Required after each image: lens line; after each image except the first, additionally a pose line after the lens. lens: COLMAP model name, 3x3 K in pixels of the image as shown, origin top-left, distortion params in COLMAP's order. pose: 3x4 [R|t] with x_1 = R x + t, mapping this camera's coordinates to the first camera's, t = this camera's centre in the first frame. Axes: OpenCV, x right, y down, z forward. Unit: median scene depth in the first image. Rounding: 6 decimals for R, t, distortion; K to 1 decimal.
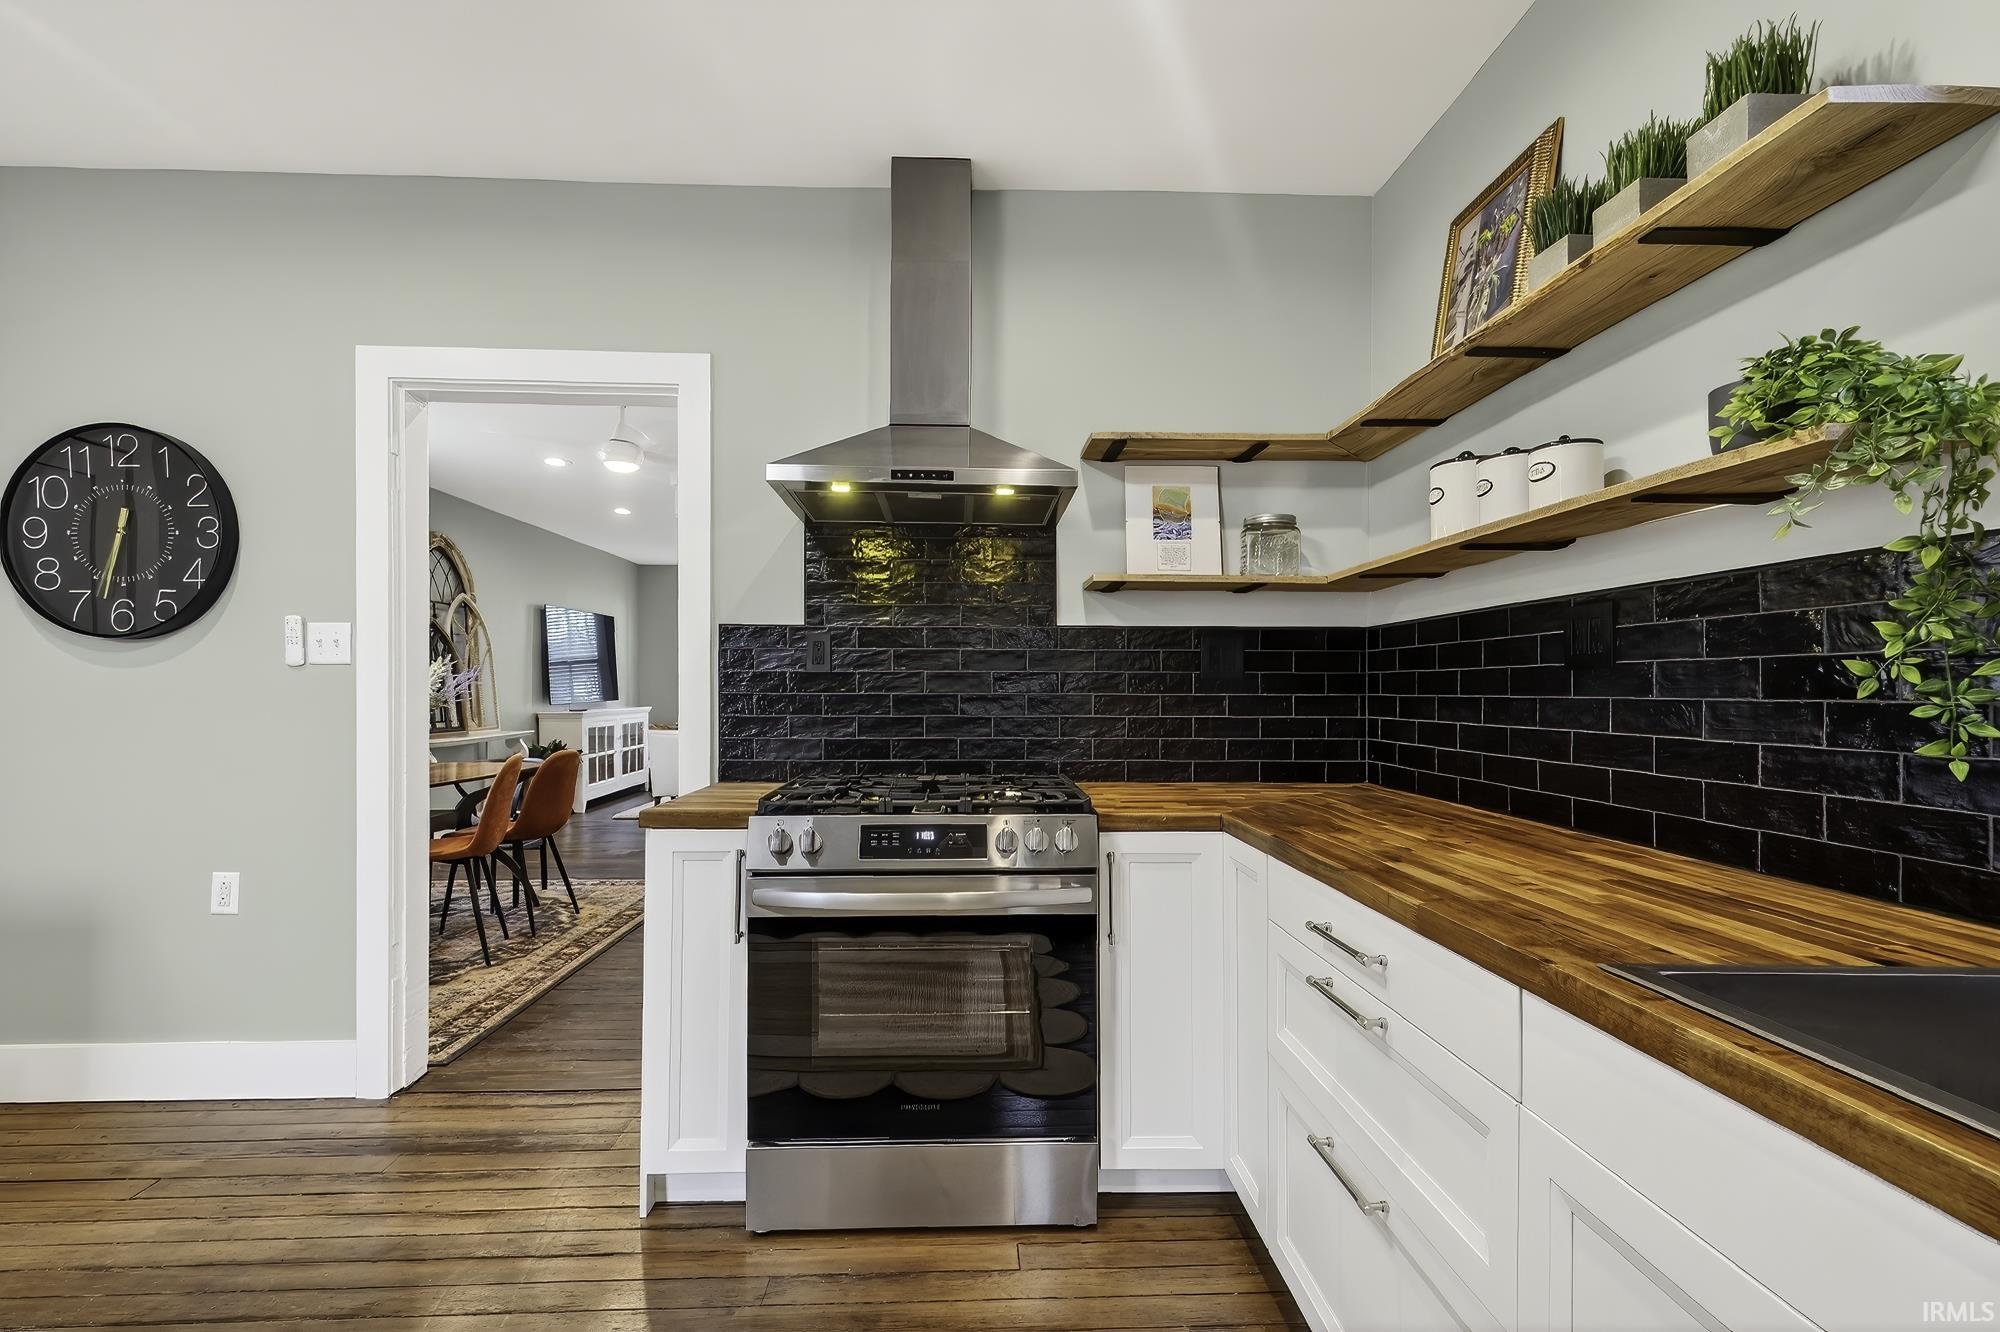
lens RADIAL K [[873.0, 0, 998.2], [0, 873.0, 683.7], [0, 0, 1]] dist [0.001854, -0.000289]
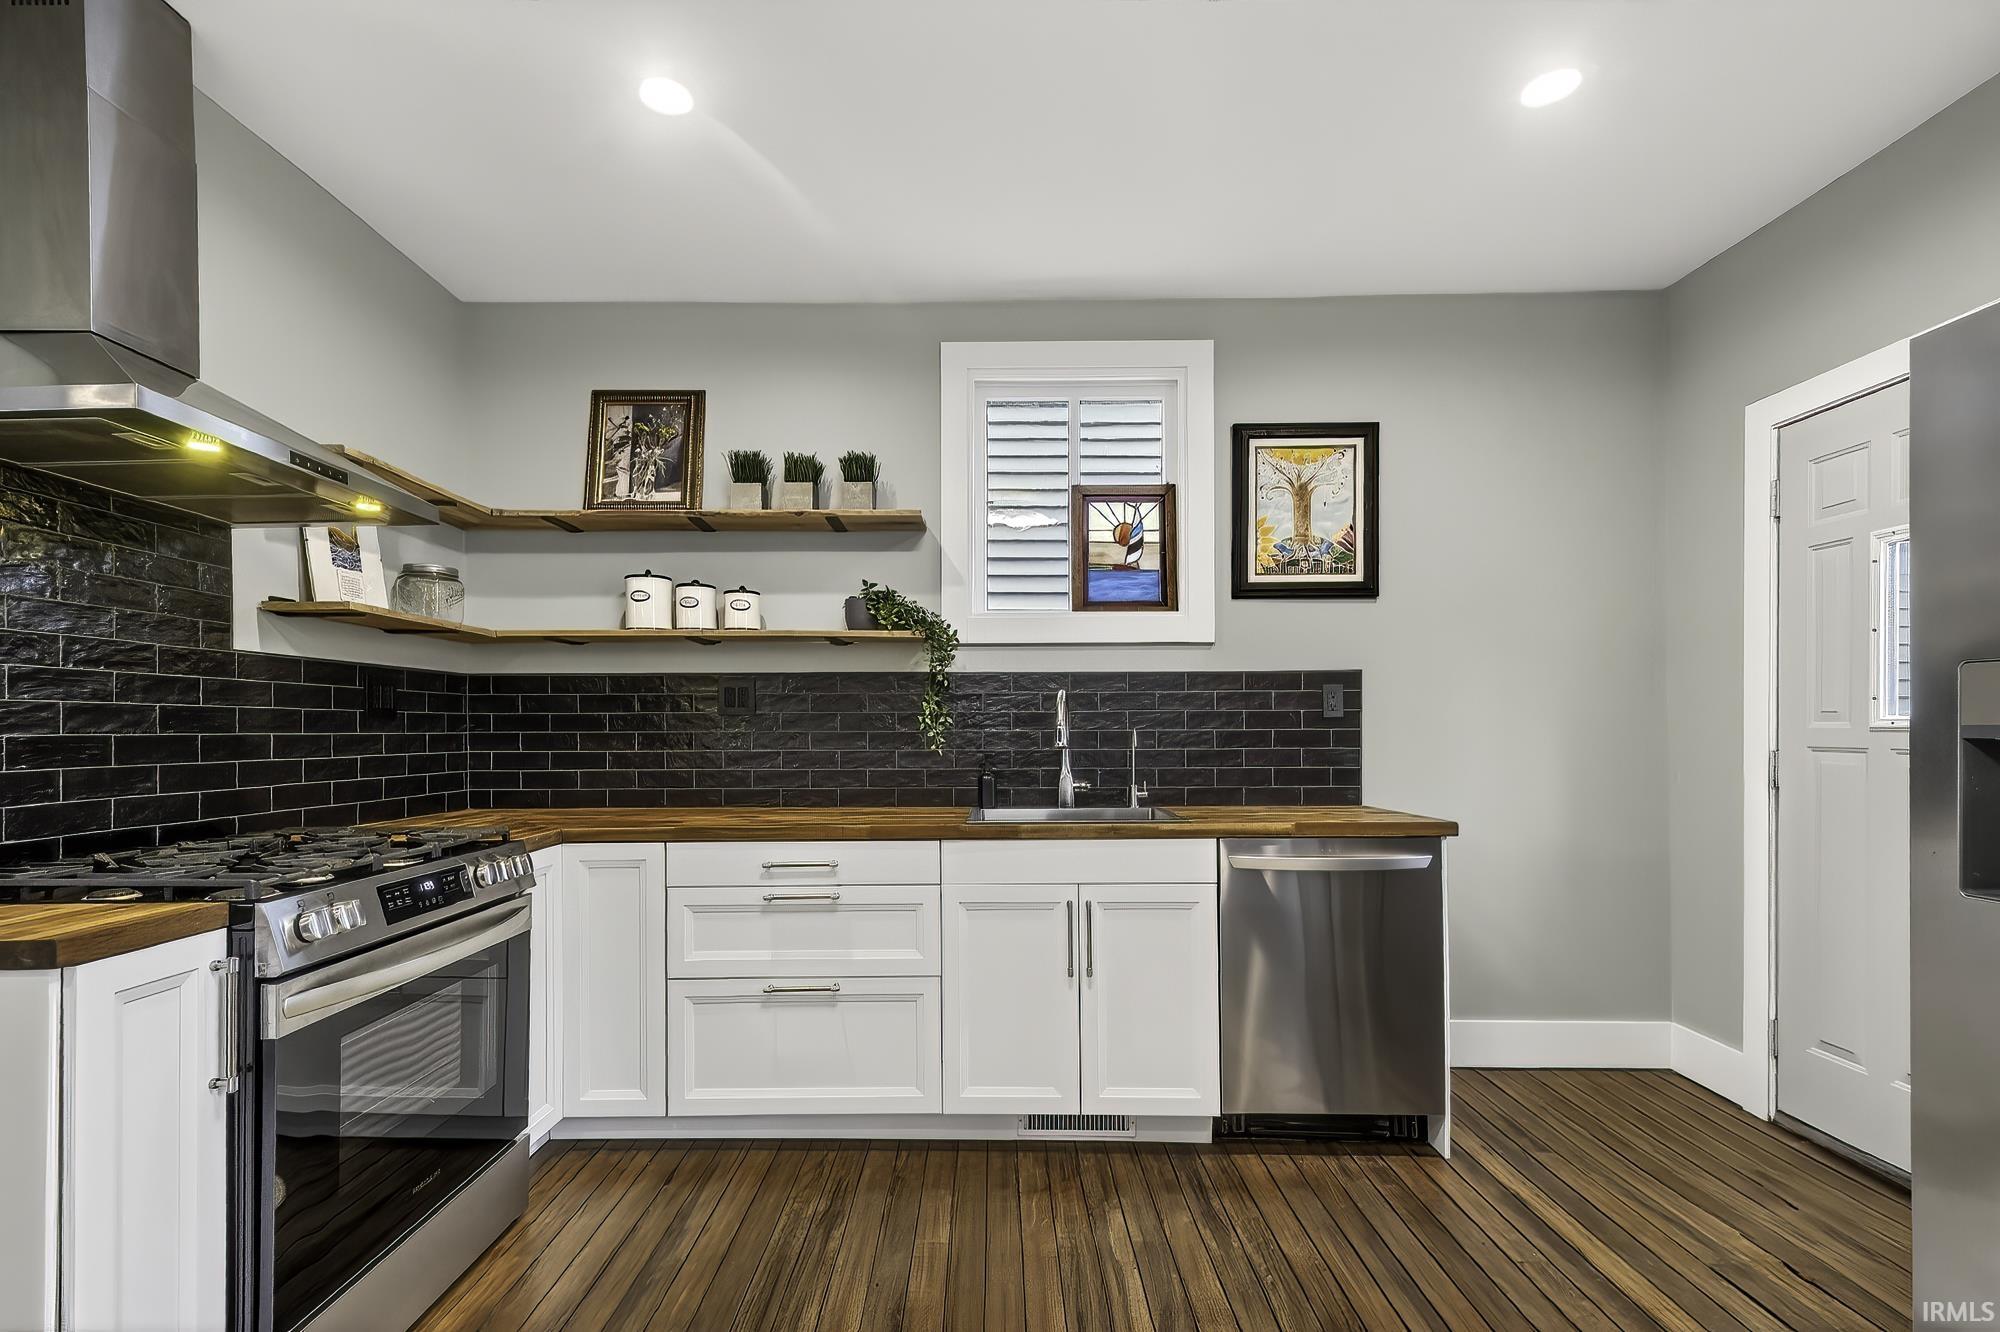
lens RADIAL K [[873.0, 0, 985.6], [0, 873.0, 723.6], [0, 0, 1]] dist [0.001854, -0.000289]
pose [[0.028449, 0.003150, 0.999590, -0.720063], [-0.001188, 0.999994, -0.003118, 0.003339], [-0.999595, -0.001099, 0.028452, 0.280715]]
